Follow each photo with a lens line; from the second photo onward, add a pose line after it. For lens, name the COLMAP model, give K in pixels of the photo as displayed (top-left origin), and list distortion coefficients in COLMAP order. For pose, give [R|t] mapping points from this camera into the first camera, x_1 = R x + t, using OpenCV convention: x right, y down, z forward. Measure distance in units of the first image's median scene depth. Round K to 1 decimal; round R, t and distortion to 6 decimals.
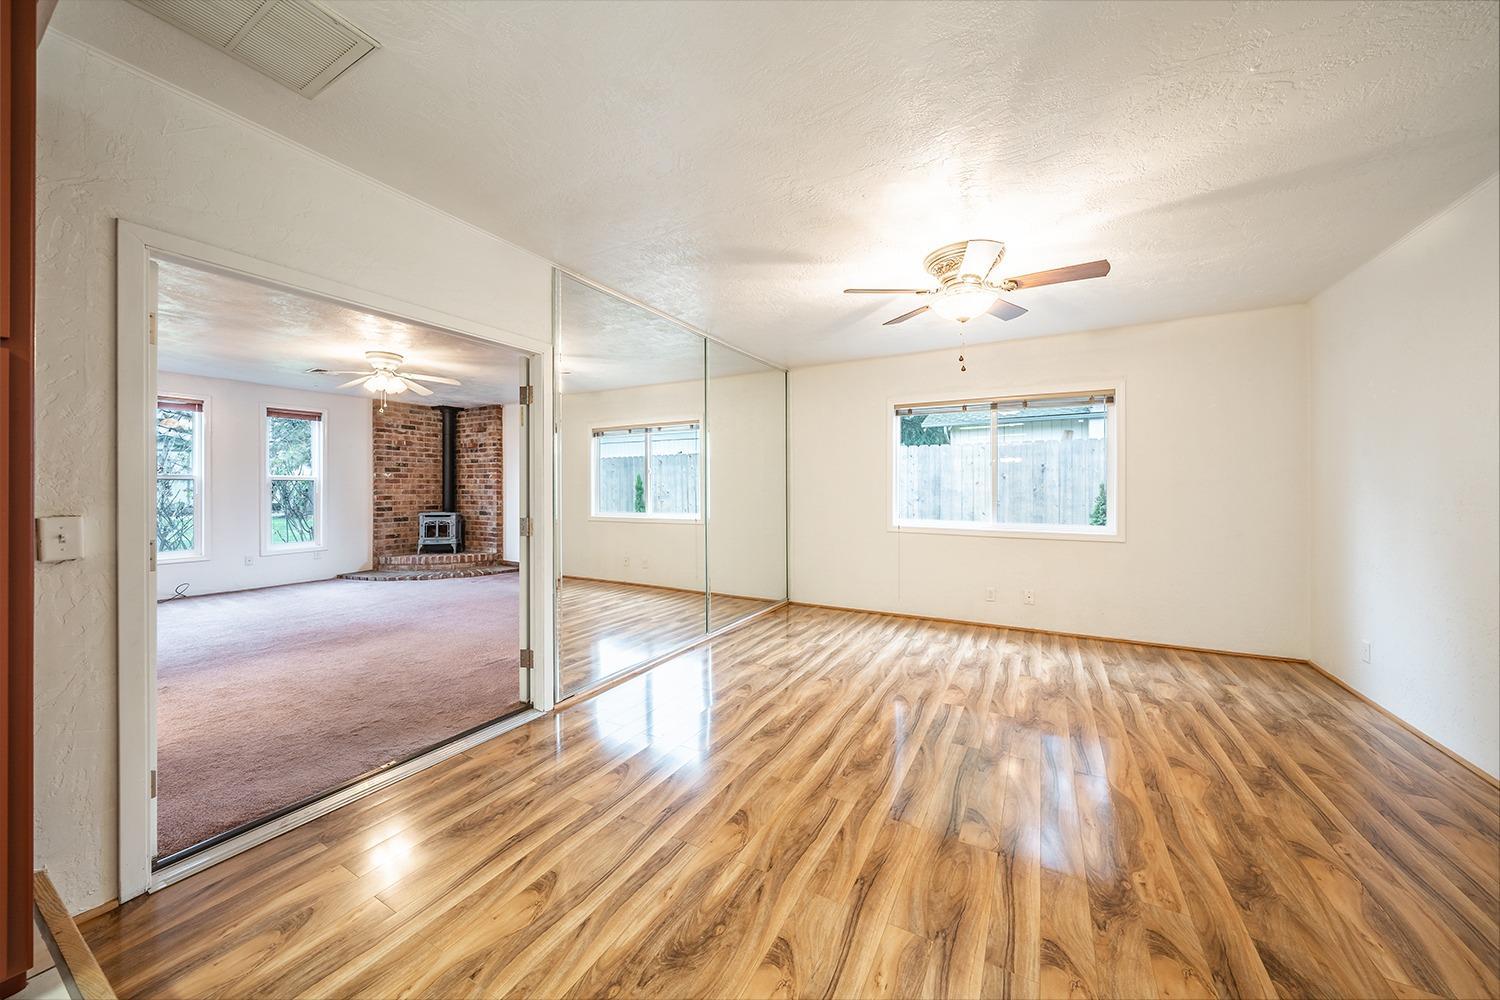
lens RADIAL K [[520.0, 0, 750.9], [0, 520.0, 491.2], [0, 0, 1]] dist [-0.010904, -0.000073]
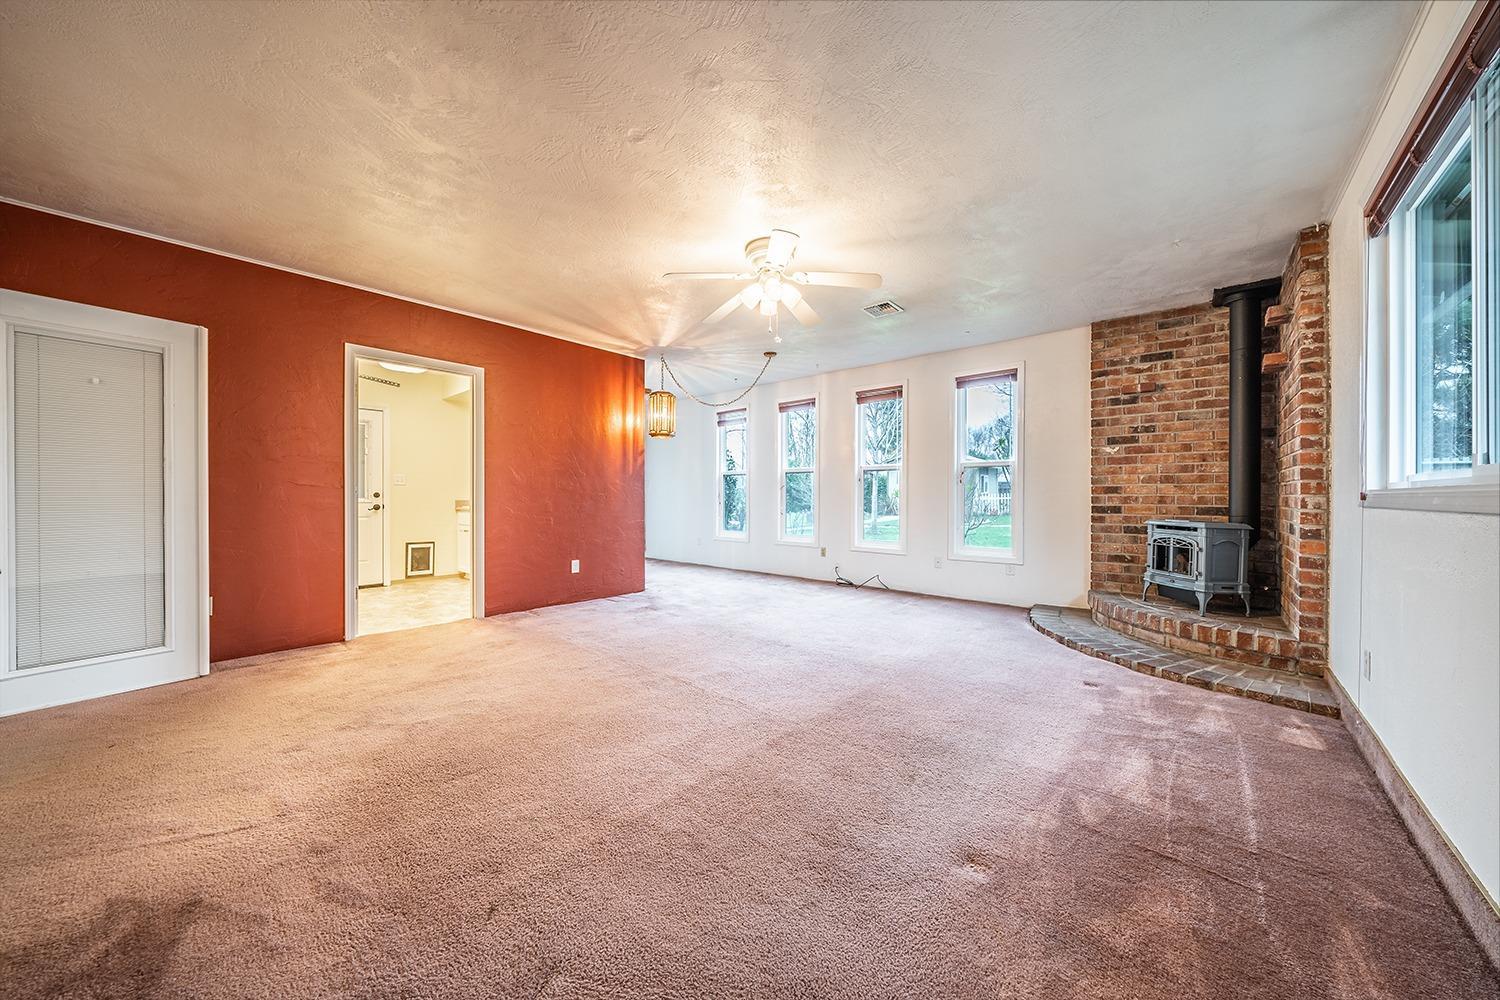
lens RADIAL K [[520.0, 0, 750.2], [0, 520.0, 497.6], [0, 0, 1]] dist [-0.010904, -0.000073]
pose [[-0.207196, 0.002205, -0.978297, -0.061249], [-0.010013, 0.999940, 0.004374, 0.022174], [0.978248, 0.010702, -0.207161, 0.717693]]
